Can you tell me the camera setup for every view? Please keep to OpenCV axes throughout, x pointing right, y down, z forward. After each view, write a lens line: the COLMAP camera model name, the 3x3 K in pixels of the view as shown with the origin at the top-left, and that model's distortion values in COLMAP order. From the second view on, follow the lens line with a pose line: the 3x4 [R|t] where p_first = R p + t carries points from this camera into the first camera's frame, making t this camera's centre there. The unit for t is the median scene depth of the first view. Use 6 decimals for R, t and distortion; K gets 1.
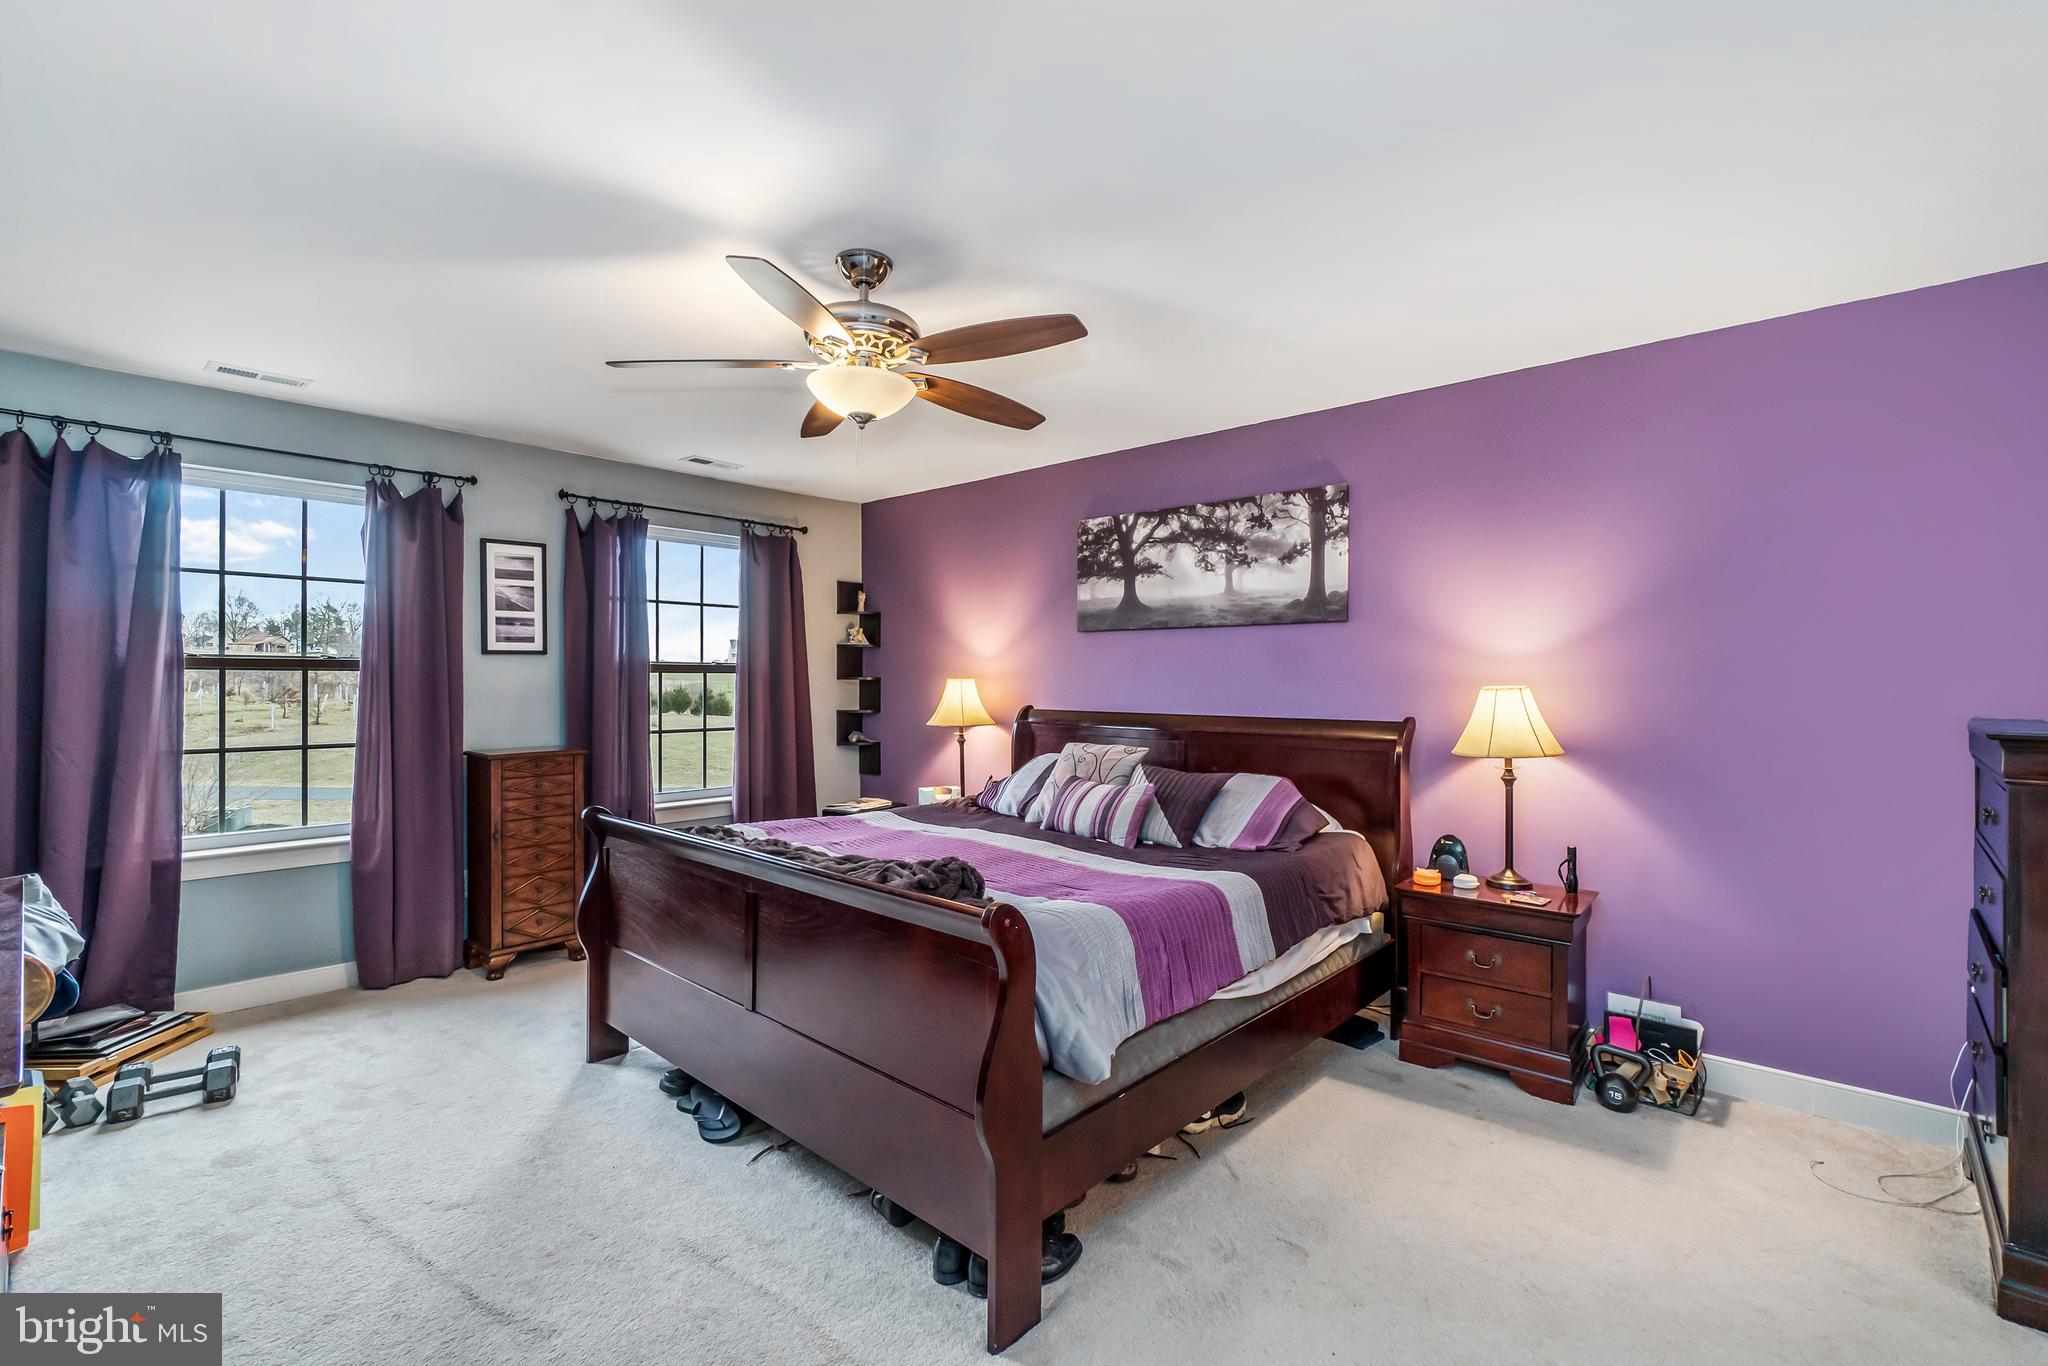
lens RADIAL K [[909.9, 0, 1022.6], [0, 909.9, 687.1], [0, 0, 1]] dist [0.000100, -0.000054]
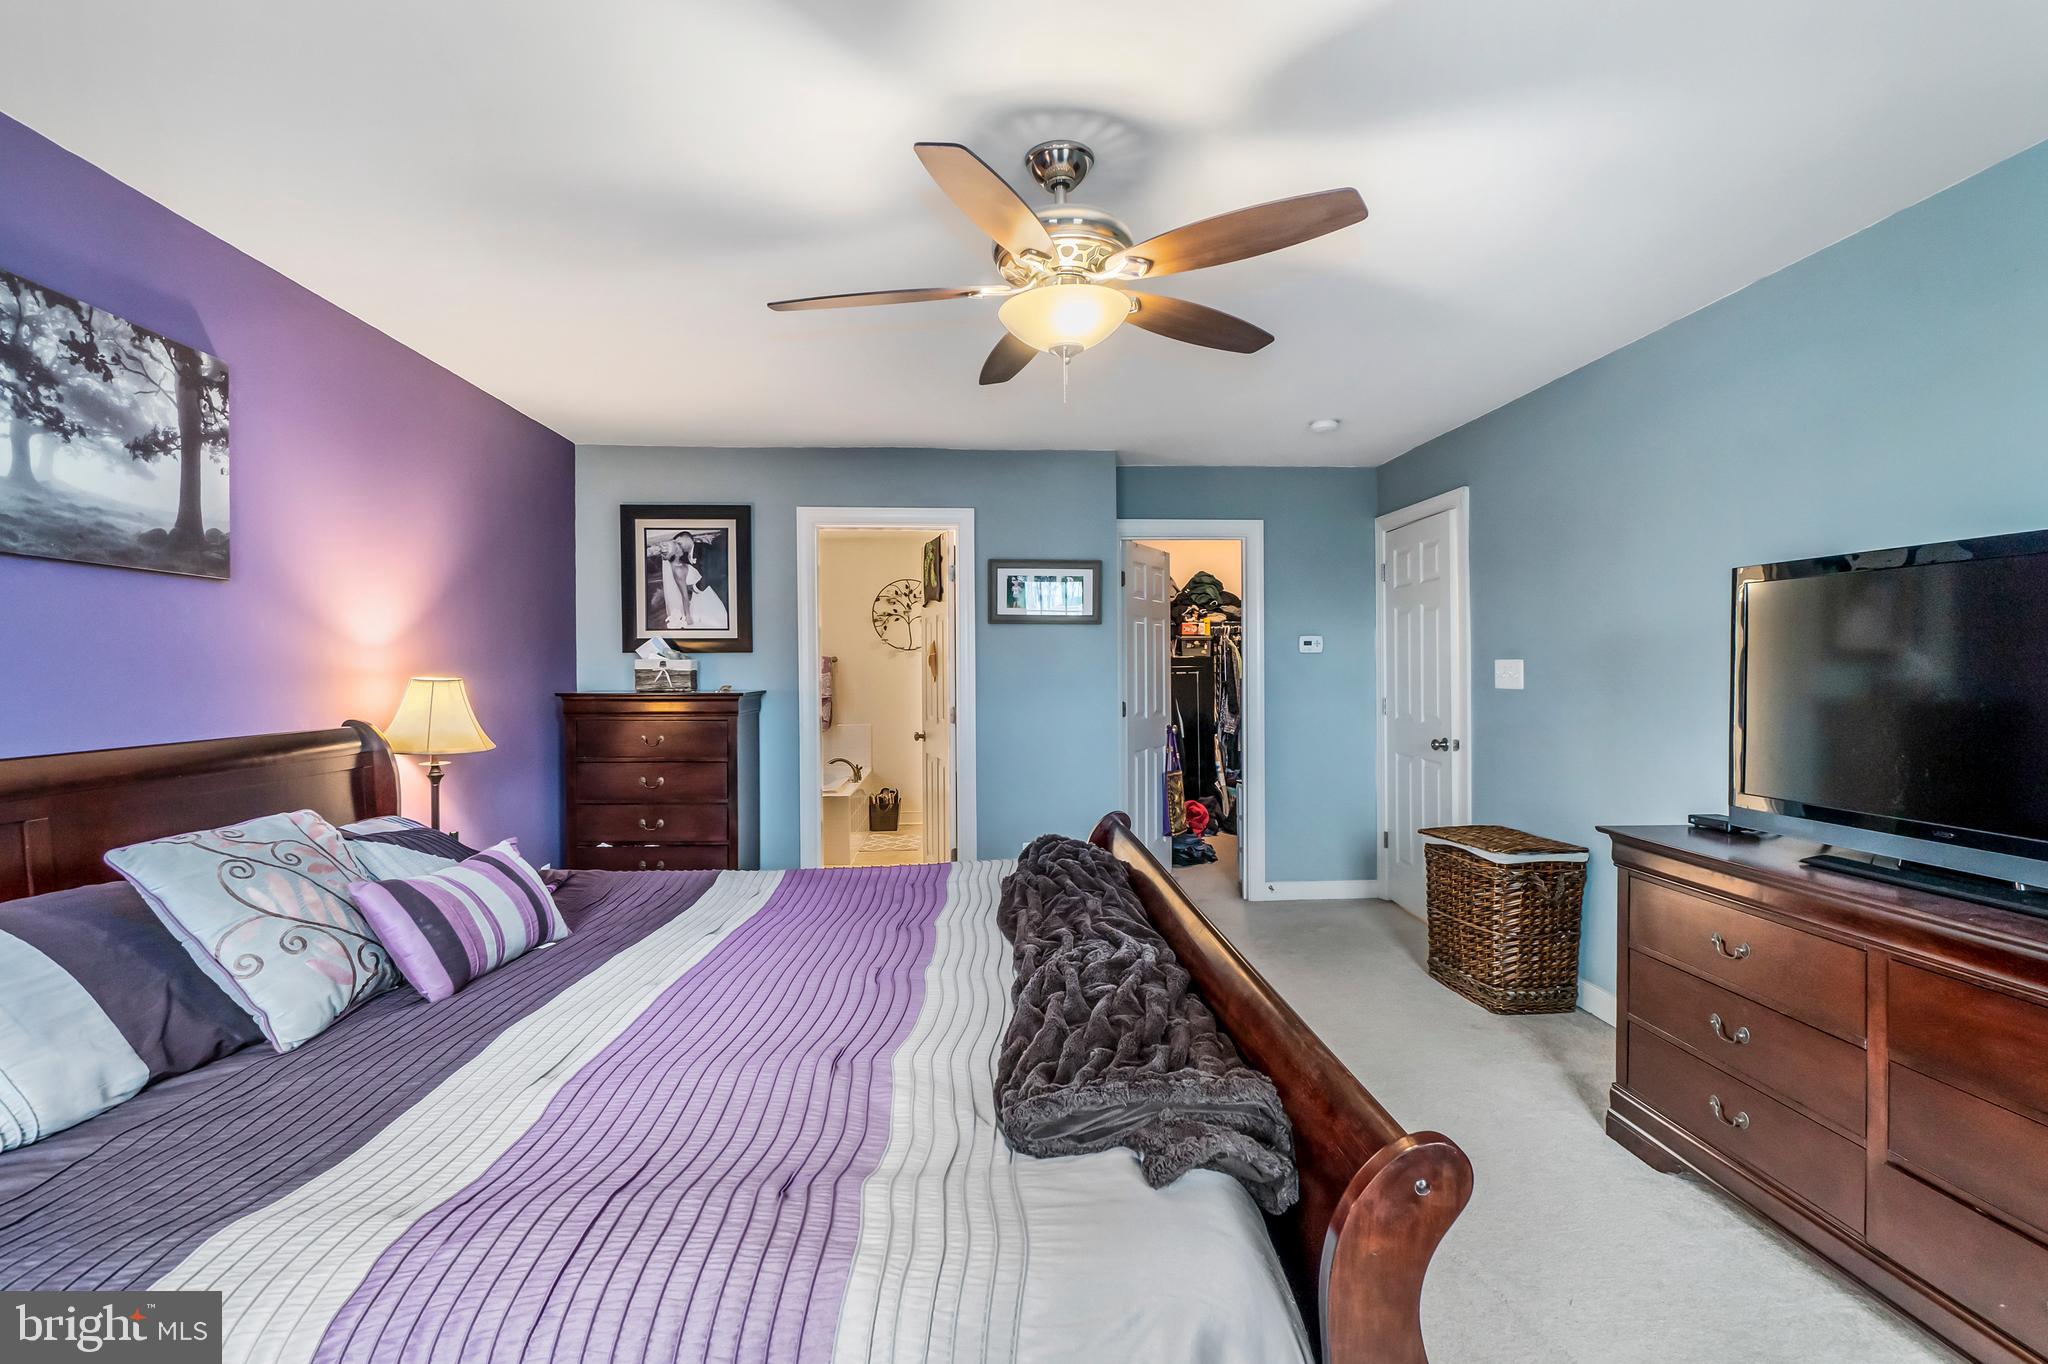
lens RADIAL K [[909.9, 0, 1022.6], [0, 909.9, 686.1], [0, 0, 1]] dist [0.000100, -0.000054]
pose [[-0.709903, -0.014903, 0.704142, -0.468987], [0.005543, 0.999627, 0.026746, -0.011748], [-0.704278, 0.022890, -0.709555, 1.018571]]
